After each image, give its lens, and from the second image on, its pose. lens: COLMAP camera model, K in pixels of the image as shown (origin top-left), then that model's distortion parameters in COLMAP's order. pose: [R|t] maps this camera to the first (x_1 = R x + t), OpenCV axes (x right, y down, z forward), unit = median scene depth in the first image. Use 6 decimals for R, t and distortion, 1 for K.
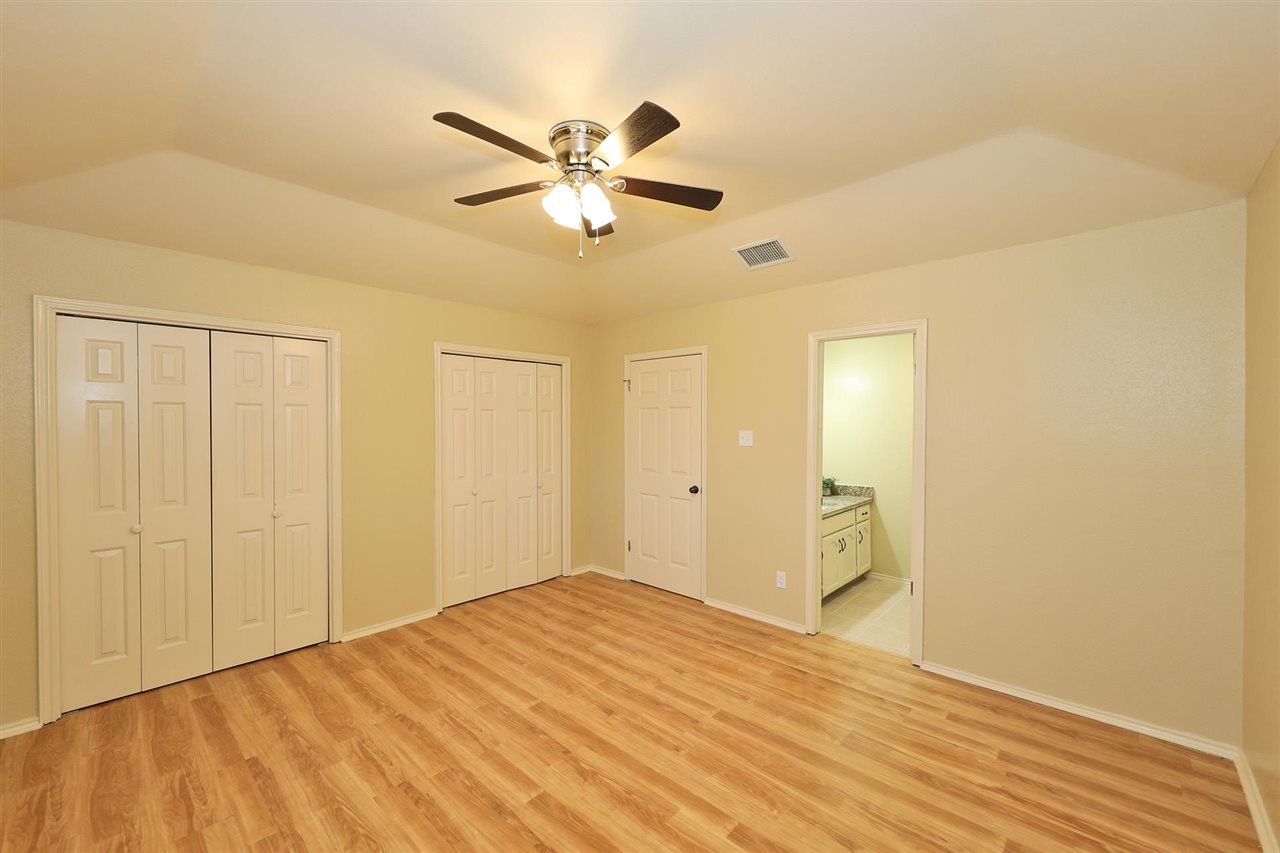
lens RADIAL K [[523.3, 0, 638.3], [0, 523.3, 425.2], [0, 0, 1]] dist [0.001527, -0.005090]
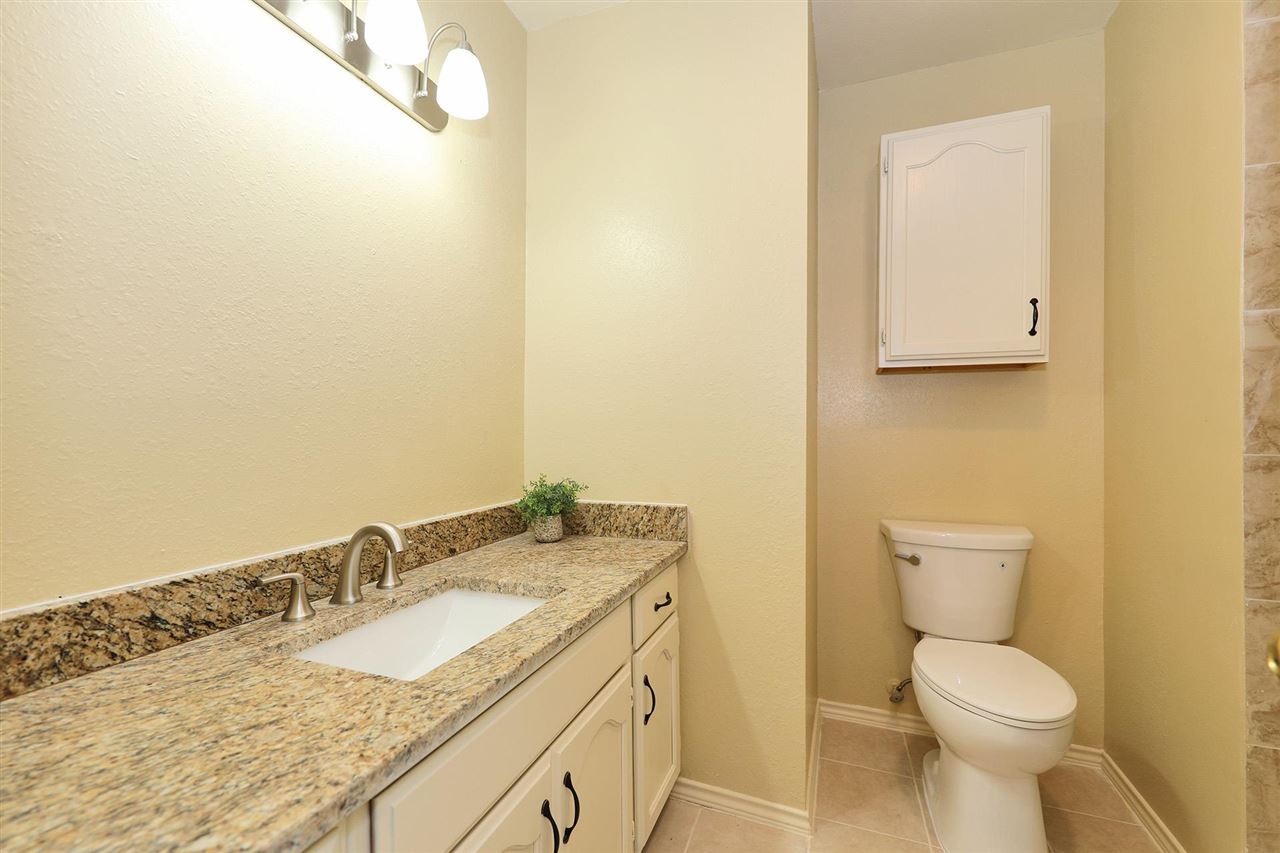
lens RADIAL K [[529.7, 0, 642.5], [0, 529.7, 420.0], [0, 0, 1]] dist [0.000584, -0.004595]
pose [[0.929024, 0.011309, 0.369848, 0.314378], [-0.005459, 0.999843, -0.016862, 0.072997], [-0.369980, 0.013646, 0.928939, 0.733526]]
